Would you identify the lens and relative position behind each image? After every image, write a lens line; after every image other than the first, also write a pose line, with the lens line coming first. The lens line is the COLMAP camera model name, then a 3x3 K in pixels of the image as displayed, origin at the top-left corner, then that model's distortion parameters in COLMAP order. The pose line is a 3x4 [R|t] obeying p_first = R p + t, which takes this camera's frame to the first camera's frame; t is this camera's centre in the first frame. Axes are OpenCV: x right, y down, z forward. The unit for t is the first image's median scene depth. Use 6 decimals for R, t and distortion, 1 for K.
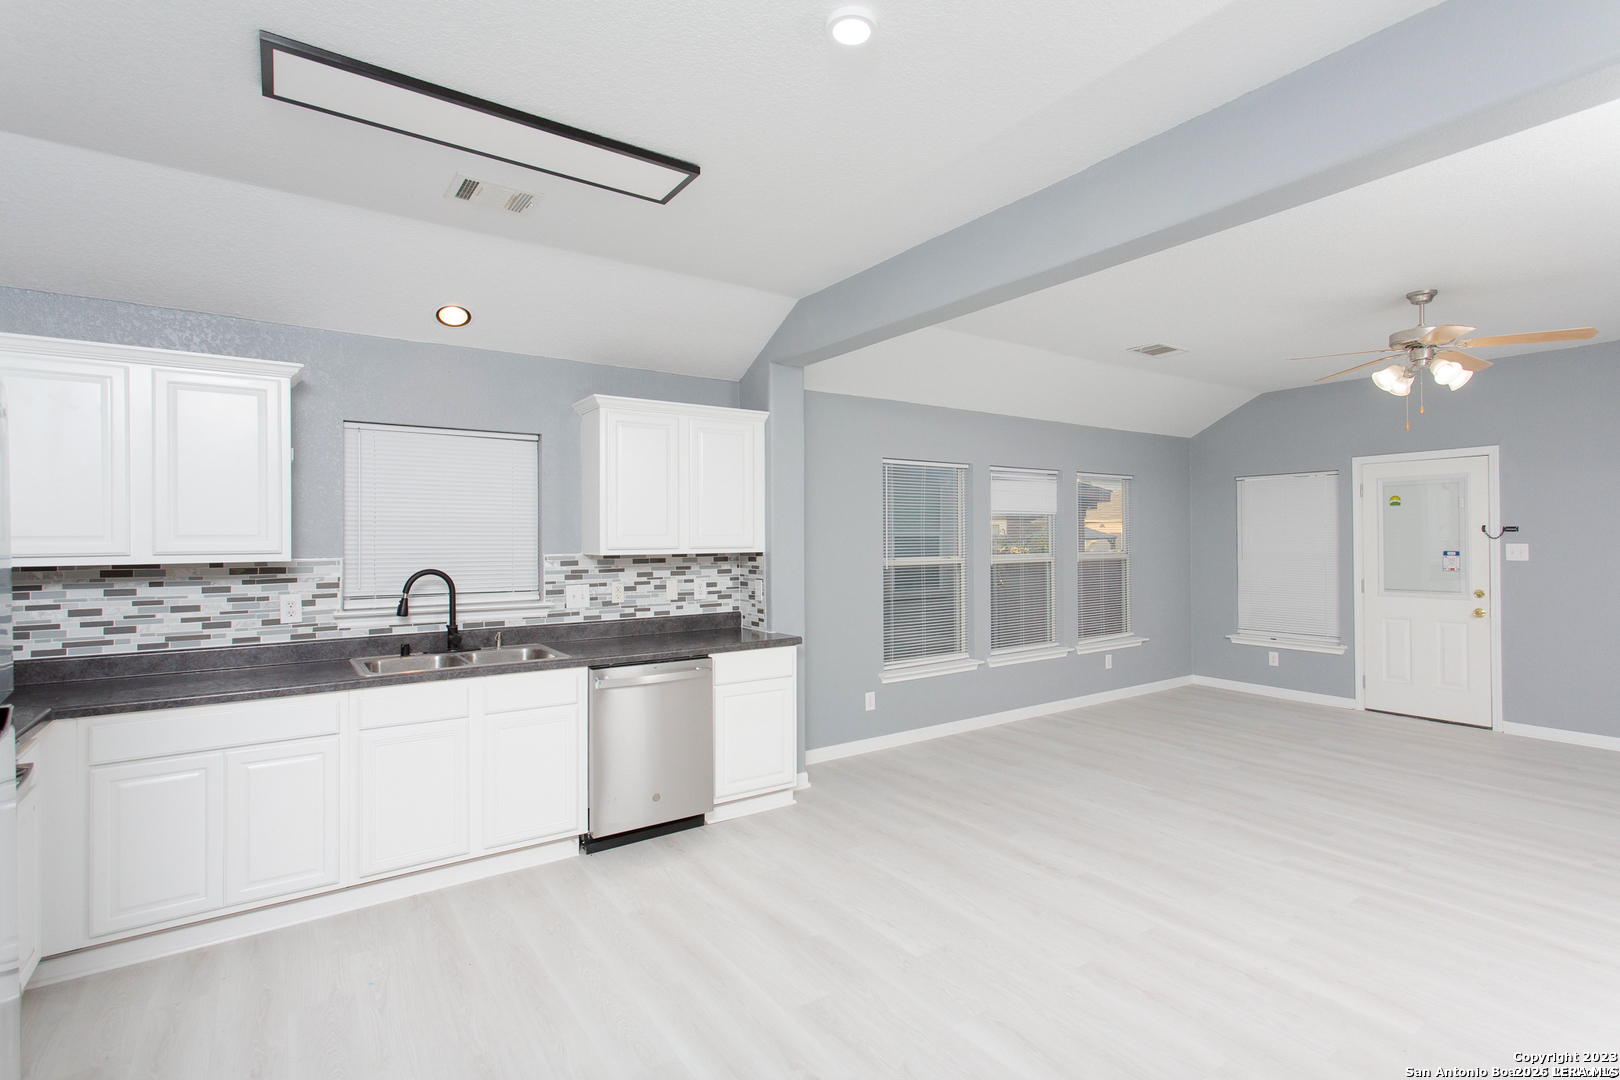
lens RADIAL K [[775.8, 0, 807.1], [0, 775.8, 535.8], [0, 0, 1]] dist [0.001249, 0.000735]
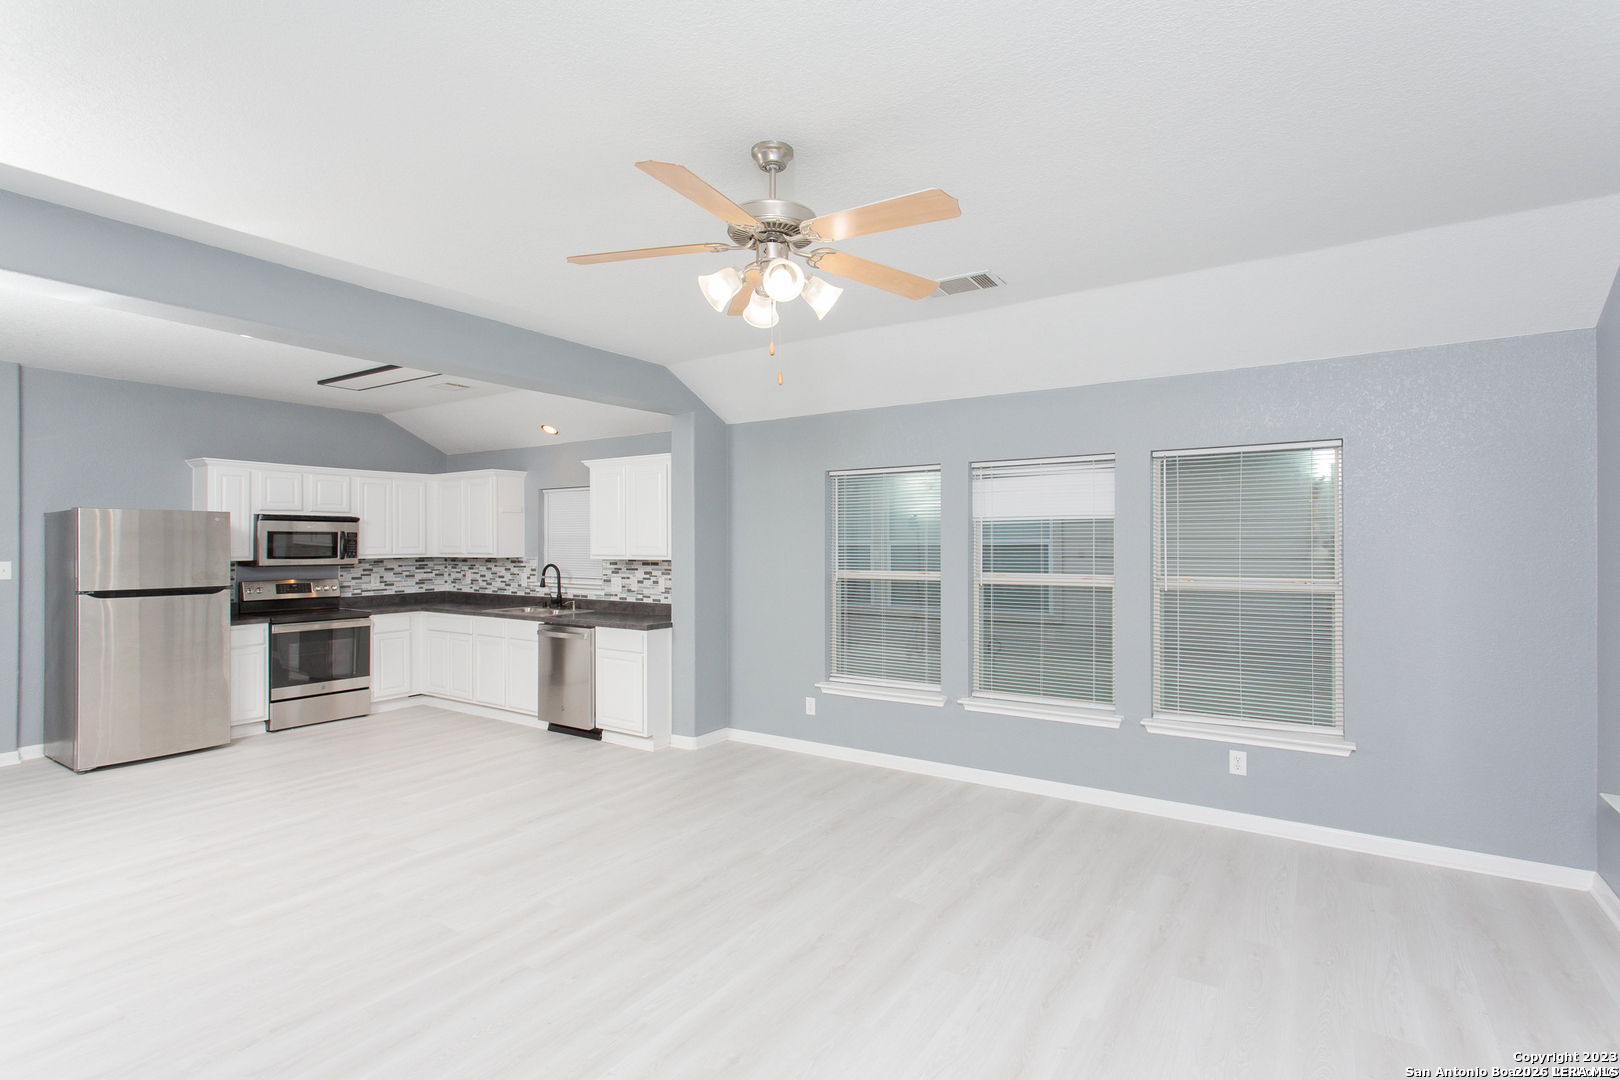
lens RADIAL K [[779.9, 0, 843.7], [0, 779.9, 540.2], [0, 0, 1]] dist [-0.001783, 0.000444]
pose [[0.377831, -0.000291, -0.925875, 1.269089], [0.000001, 1.000000, -0.000314, -0.011702], [0.925875, 0.000117, 0.377831, 0.764337]]
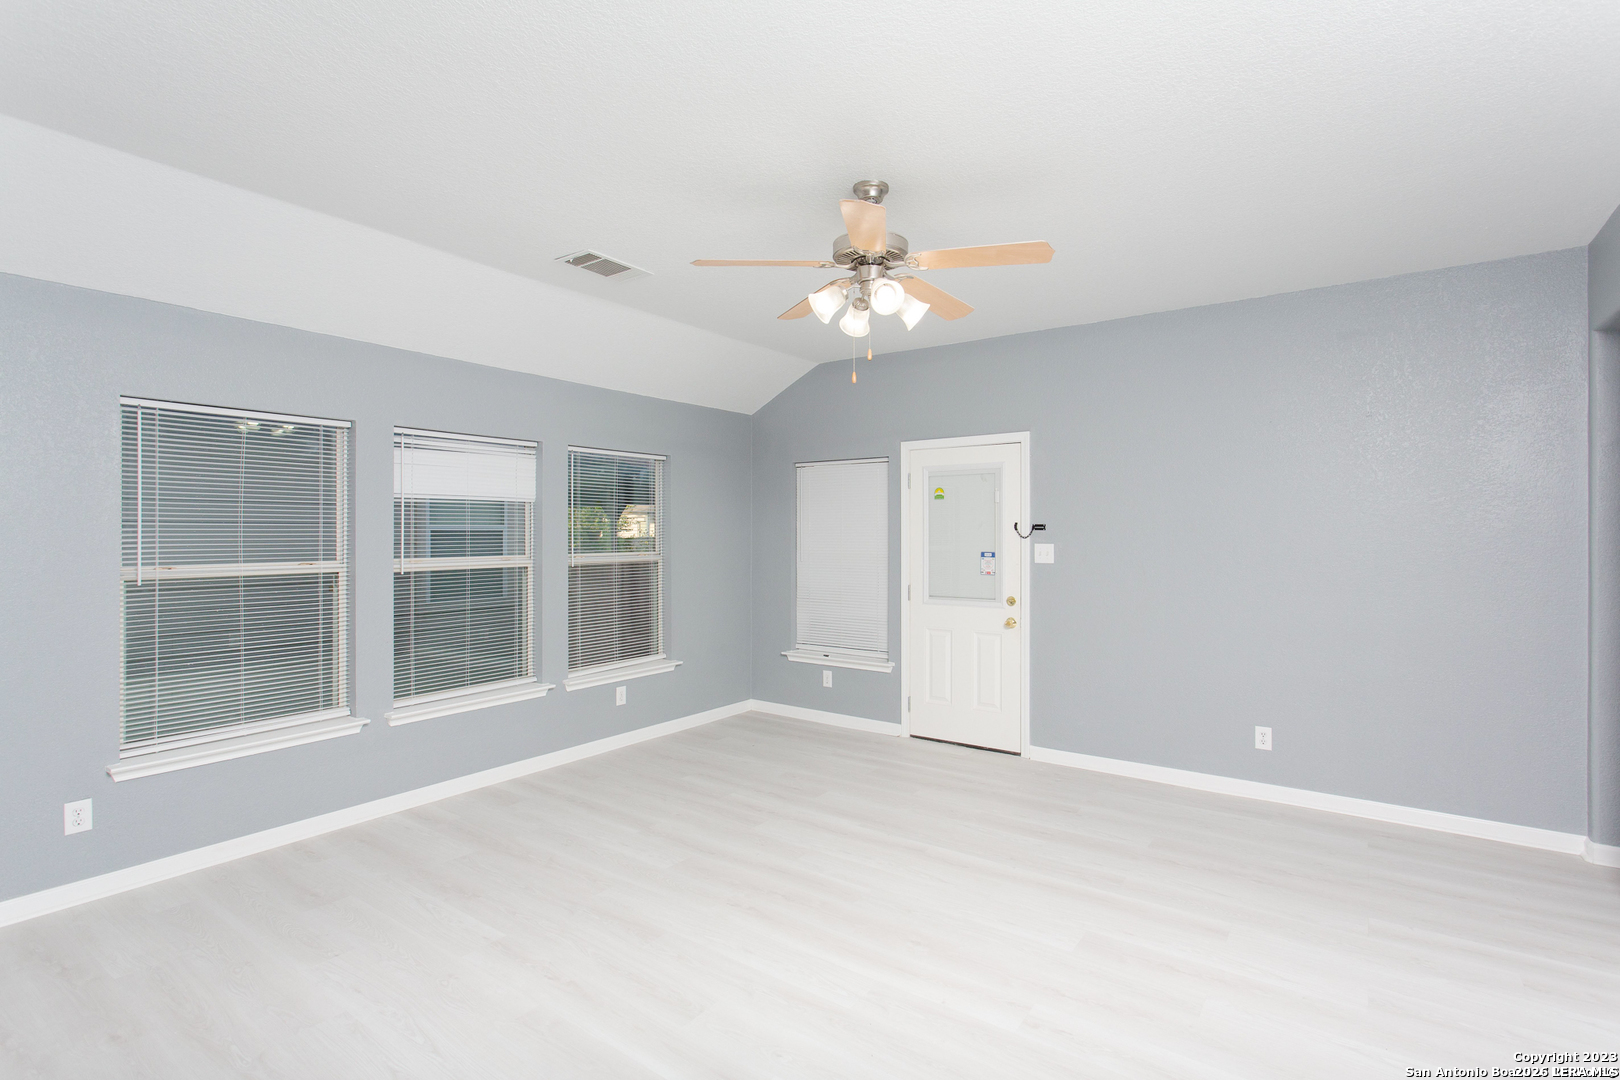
lens RADIAL K [[775.8, 0, 807.1], [0, 775.8, 535.8], [0, 0, 1]] dist [0.001249, 0.000735]
pose [[0.943600, 0.005343, 0.331043, 0.472513], [-0.007501, 0.999958, 0.005244, -0.001997], [-0.331001, -0.007431, 0.943601, 0.332873]]
